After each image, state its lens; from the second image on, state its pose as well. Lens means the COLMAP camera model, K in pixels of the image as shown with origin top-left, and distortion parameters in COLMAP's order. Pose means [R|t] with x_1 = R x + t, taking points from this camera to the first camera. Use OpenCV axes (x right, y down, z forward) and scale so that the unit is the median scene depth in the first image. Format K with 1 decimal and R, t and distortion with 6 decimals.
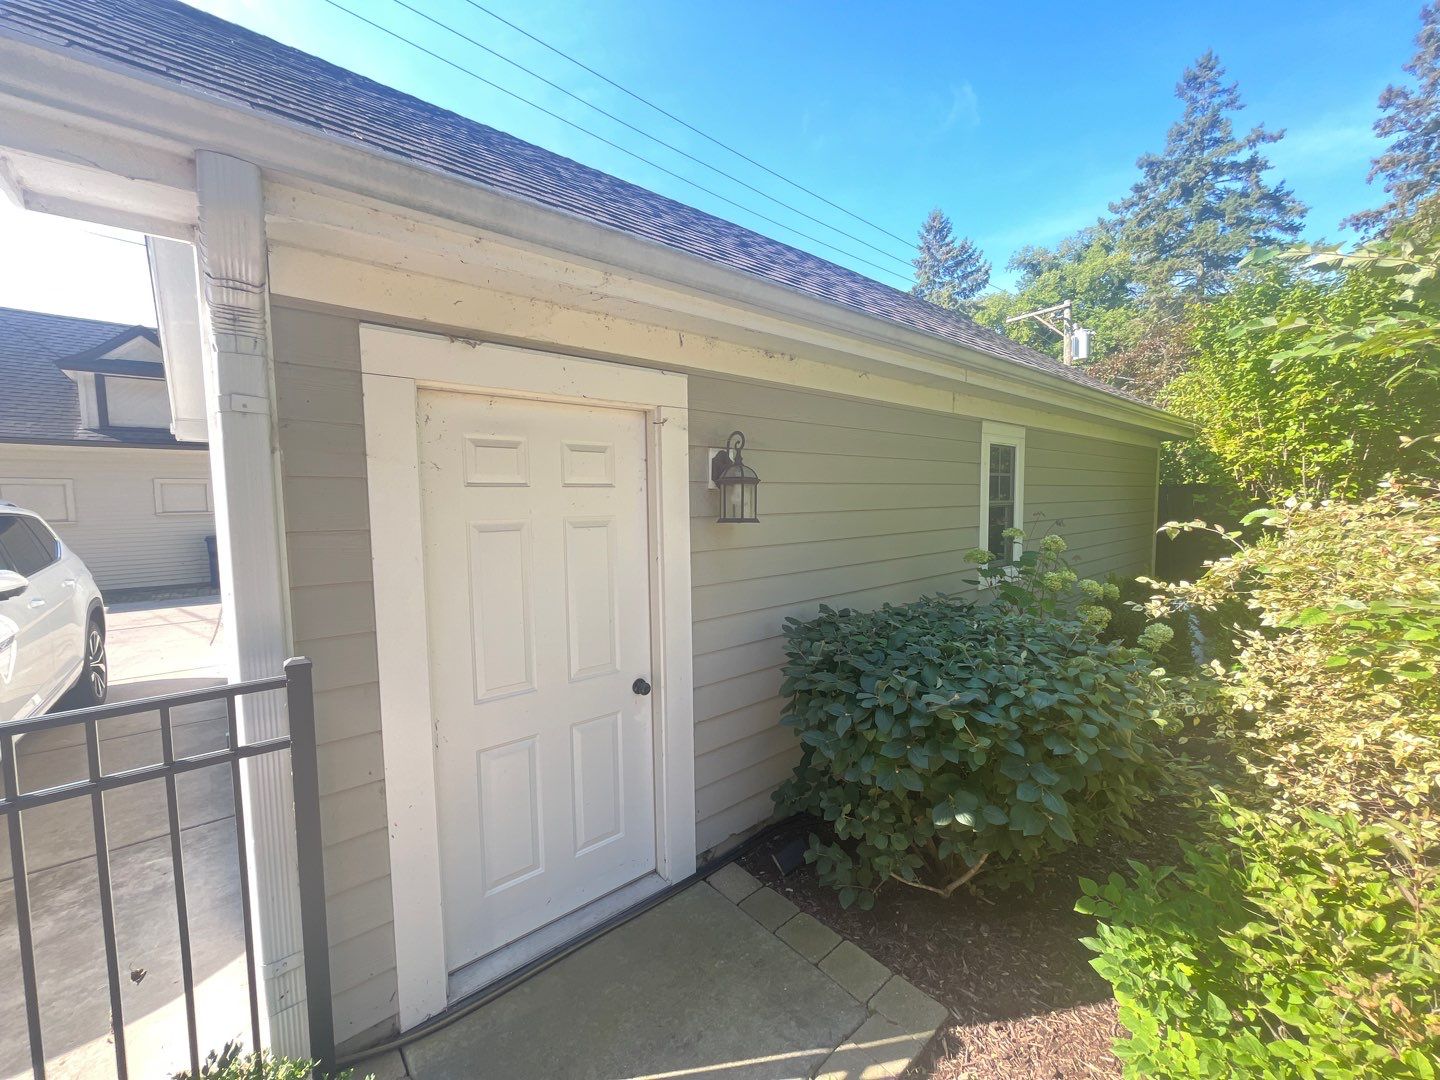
lens RADIAL K [[573.2, 0, 712.5], [0, 573.2, 551.7], [0, 0, 1]] dist [0.000317, -0.003057]
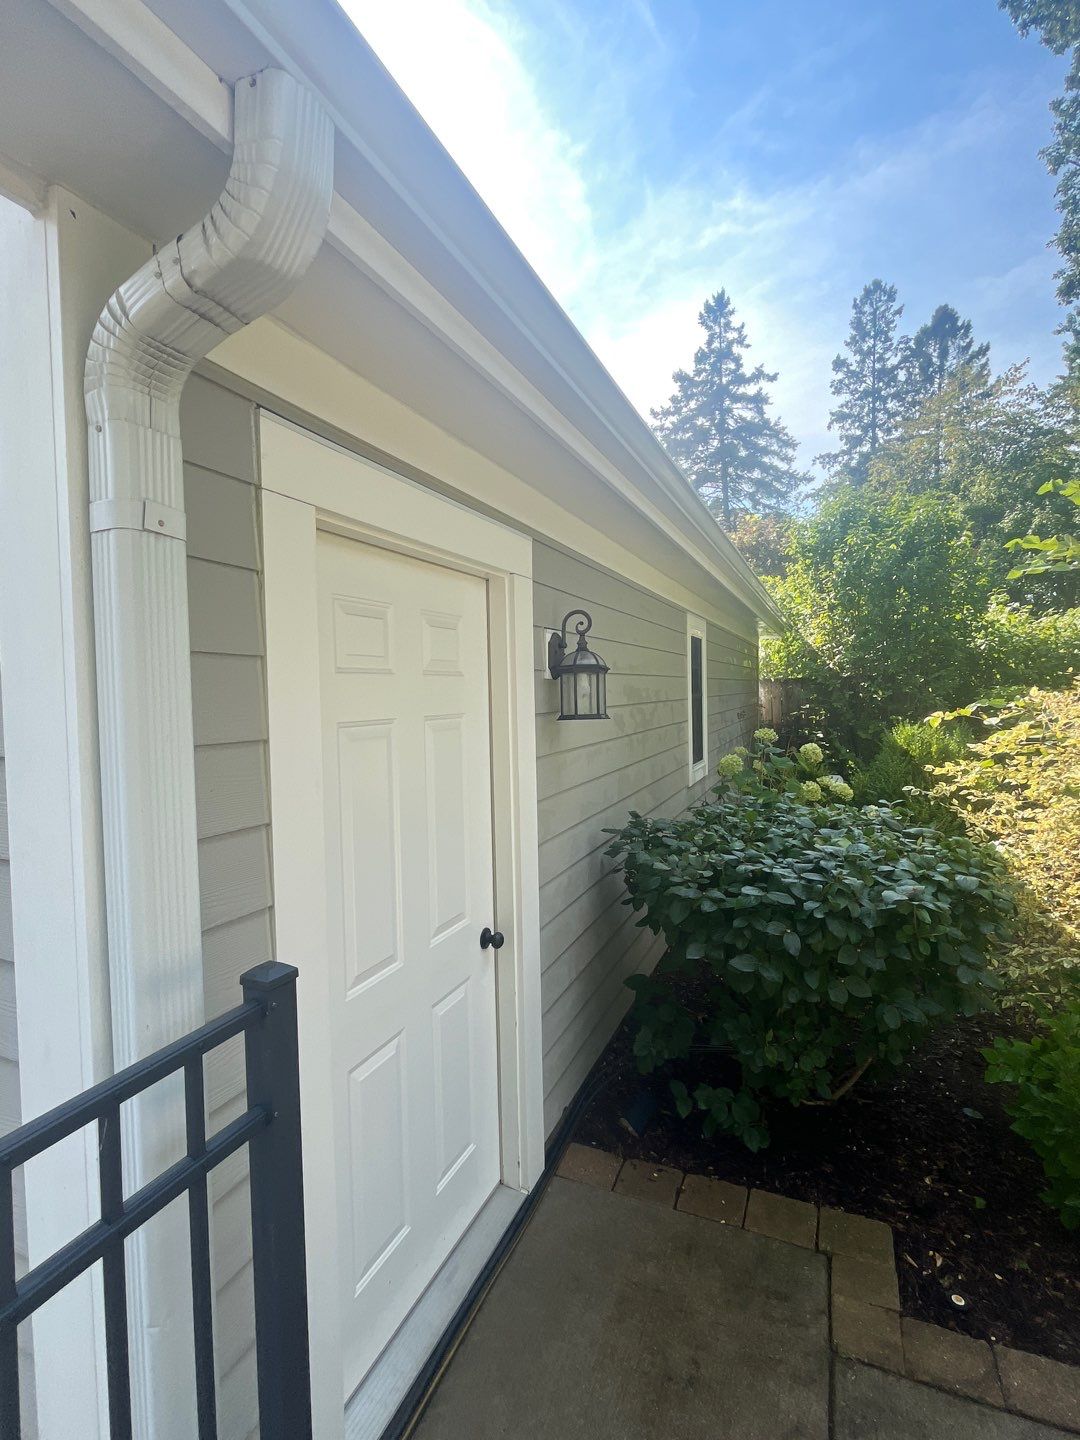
lens RADIAL K [[677.5, 0, 540.0], [0, 677.5, 720.0], [0, 0, 1]] dist [-0.001534, -0.000145]
pose [[0.897384, -0.017061, 0.440921, -0.429437], [0.038903, 0.998420, -0.040544, -0.012539], [-0.439533, 0.053537, 0.896630, 0.142955]]
